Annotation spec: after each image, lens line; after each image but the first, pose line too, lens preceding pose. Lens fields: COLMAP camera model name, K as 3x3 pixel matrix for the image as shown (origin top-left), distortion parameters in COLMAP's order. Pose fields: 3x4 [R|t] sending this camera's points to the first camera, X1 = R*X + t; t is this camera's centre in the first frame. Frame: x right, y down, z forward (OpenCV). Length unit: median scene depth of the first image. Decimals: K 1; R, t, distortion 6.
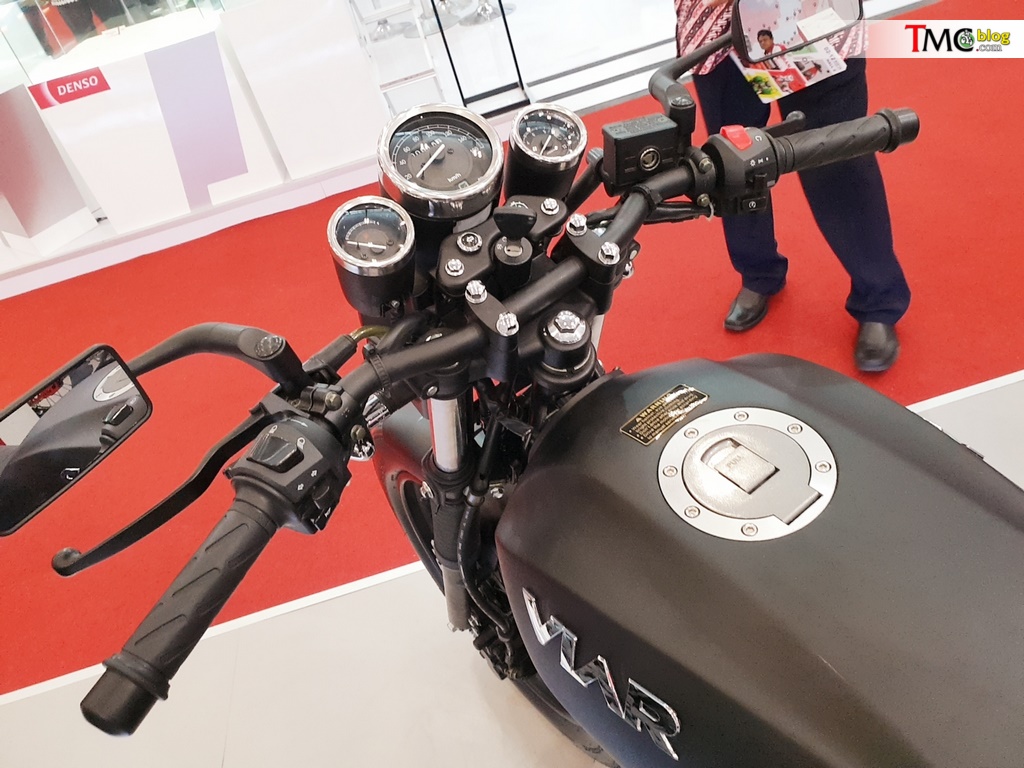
lens RADIAL K [[818.7, 0, 512.0], [0, 818.7, 384.0], [0, 0, 1]] dist [-0.001849, -0.005596]
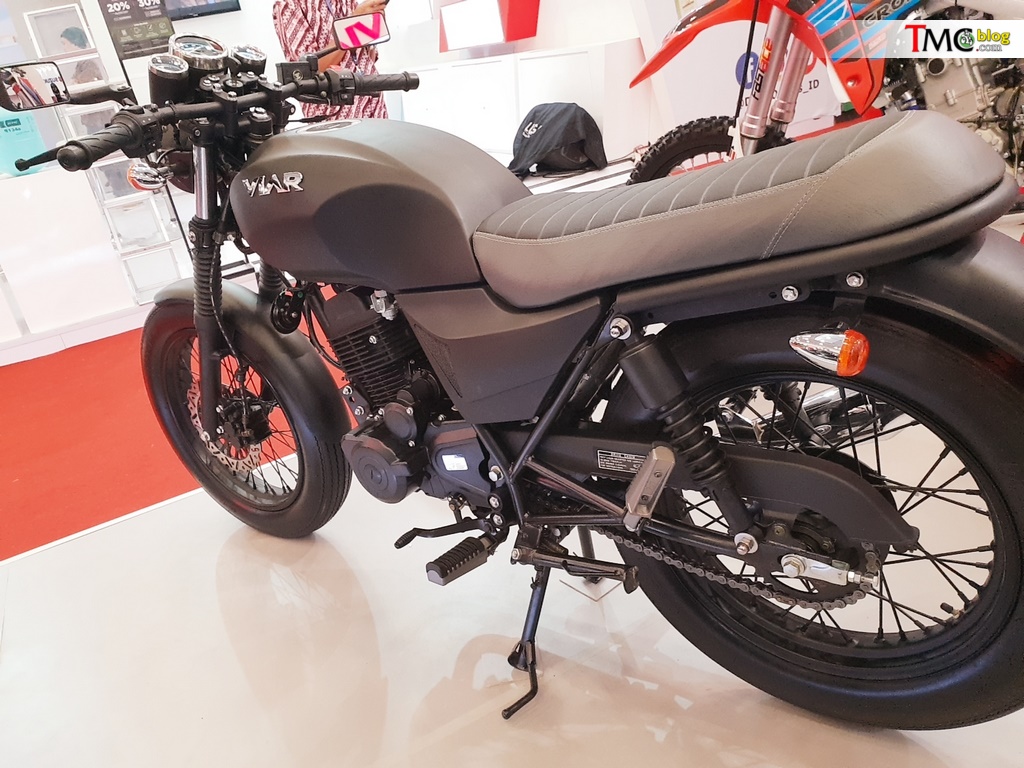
lens RADIAL K [[794.7, 0, 512.0], [0, 794.7, 384.0], [0, 0, 1]] dist [0.005608, -0.001699]
pose [[0.947066, -0.041201, 0.318384, -0.006078], [0.131865, 0.954134, -0.268775, 1.332450], [-0.292707, 0.296531, 0.909061, -1.002548]]
